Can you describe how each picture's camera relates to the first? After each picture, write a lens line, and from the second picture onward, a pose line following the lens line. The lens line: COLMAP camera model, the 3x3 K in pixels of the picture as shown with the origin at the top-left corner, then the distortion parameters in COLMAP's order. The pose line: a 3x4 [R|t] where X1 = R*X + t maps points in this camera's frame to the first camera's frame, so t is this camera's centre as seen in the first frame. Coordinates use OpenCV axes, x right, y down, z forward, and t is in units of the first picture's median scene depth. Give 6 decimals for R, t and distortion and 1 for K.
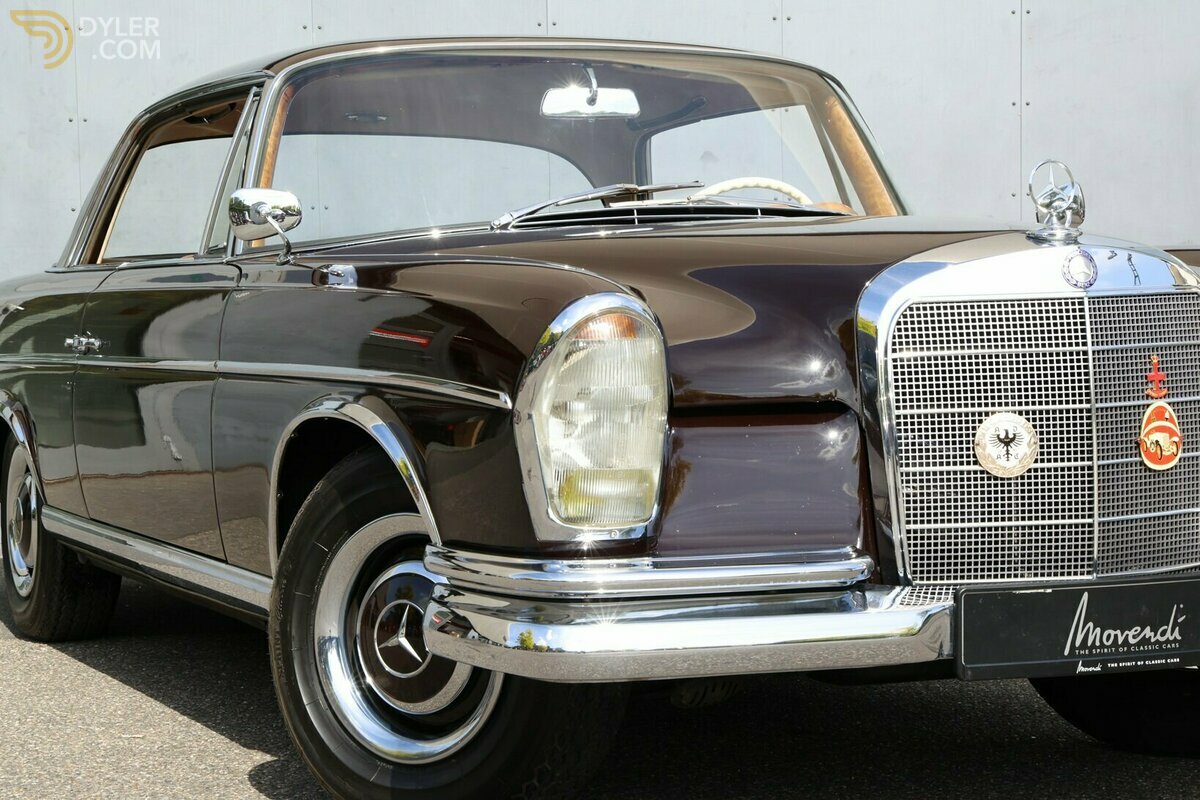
lens RADIAL K [[2771.0, 0, 600.0], [0, 2771.0, 400.0], [0, 0, 1]] dist [0.486485, 0.324220]
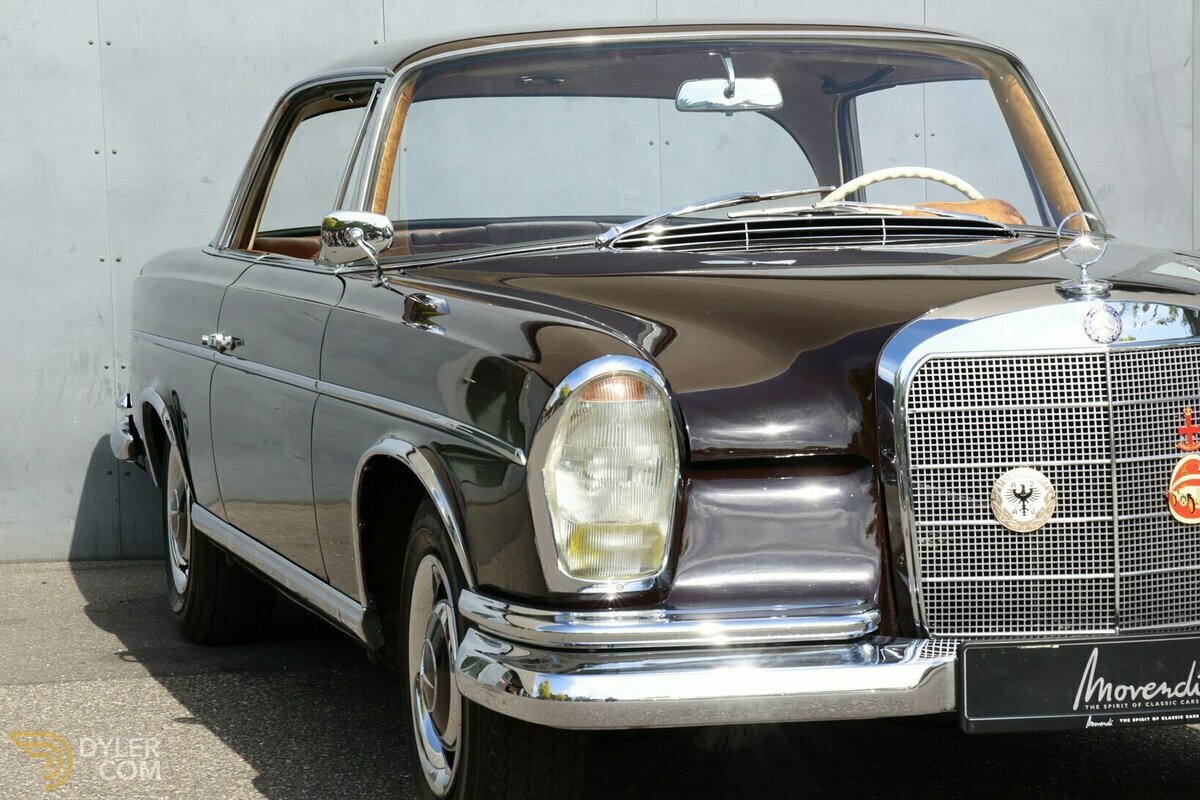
lens RADIAL K [[3723.9, 0, 600.0], [0, 3723.9, 400.0], [0, 0, 1]] dist [1.028120, -1.077685]
pose [[0.990465, 0.004828, -0.137683, 0.181118], [-0.000210, 0.999437, 0.033537, -0.065526], [0.137768, -0.033189, 0.989908, -0.367274]]
